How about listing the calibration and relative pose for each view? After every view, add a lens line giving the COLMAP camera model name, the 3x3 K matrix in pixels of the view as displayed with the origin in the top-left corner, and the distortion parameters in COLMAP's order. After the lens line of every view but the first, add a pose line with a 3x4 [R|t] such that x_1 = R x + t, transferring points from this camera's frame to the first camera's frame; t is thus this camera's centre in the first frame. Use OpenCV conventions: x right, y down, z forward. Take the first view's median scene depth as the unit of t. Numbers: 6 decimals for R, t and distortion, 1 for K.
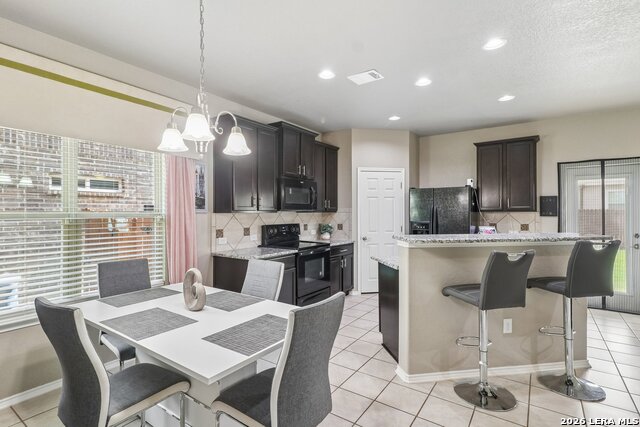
lens RADIAL K [[317.2, 0, 315.8], [0, 317.2, 212.4], [0, 0, 1]] dist [0.001646, 0.000018]
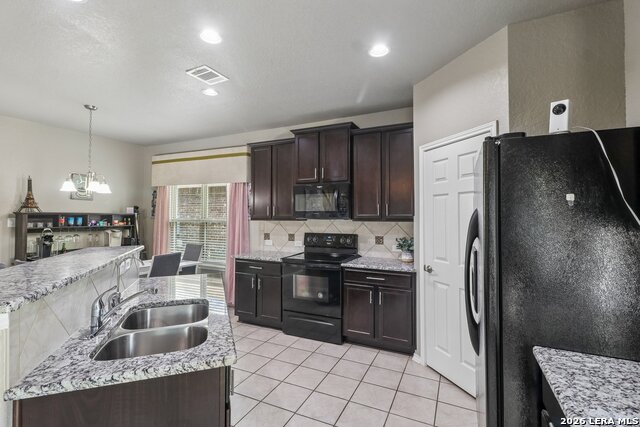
lens RADIAL K [[298.7, 0, 318.1], [0, 298.7, 208.3], [0, 0, 1]] dist [0.003701, 0.000065]
pose [[0.173806, -0.023213, -0.984506, 0.745486], [-0.005041, 0.999688, -0.024461, -0.014026], [0.984767, 0.009214, 0.173635, 0.823443]]
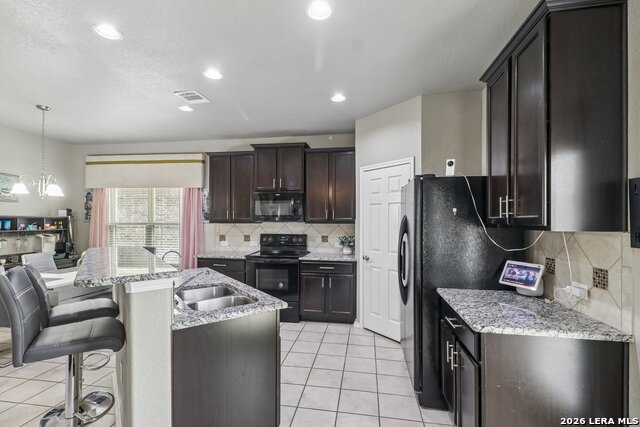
lens RADIAL K [[302.6, 0, 319.2], [0, 302.6, 217.5], [0, 0, 1]] dist [-0.000182, -0.000597]
pose [[0.446796, -0.002750, -0.894632, 0.880752], [-0.005232, 0.999970, -0.005687, -0.014153], [0.894621, 0.007222, 0.446768, 0.653563]]
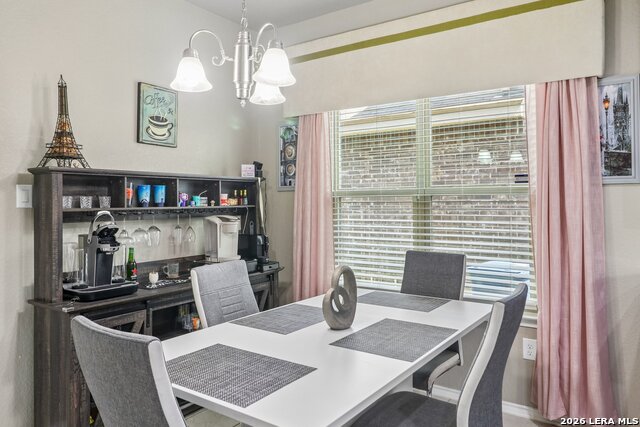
lens RADIAL K [[463.5, 0, 319.7], [0, 463.5, 201.6], [0, 0, 1]] dist [-0.000171, -0.000358]
pose [[0.009472, 0.001809, -0.999954, 0.258779], [0.006297, 0.999978, 0.001868, 0.018778], [0.999935, -0.006315, 0.009460, 0.424028]]
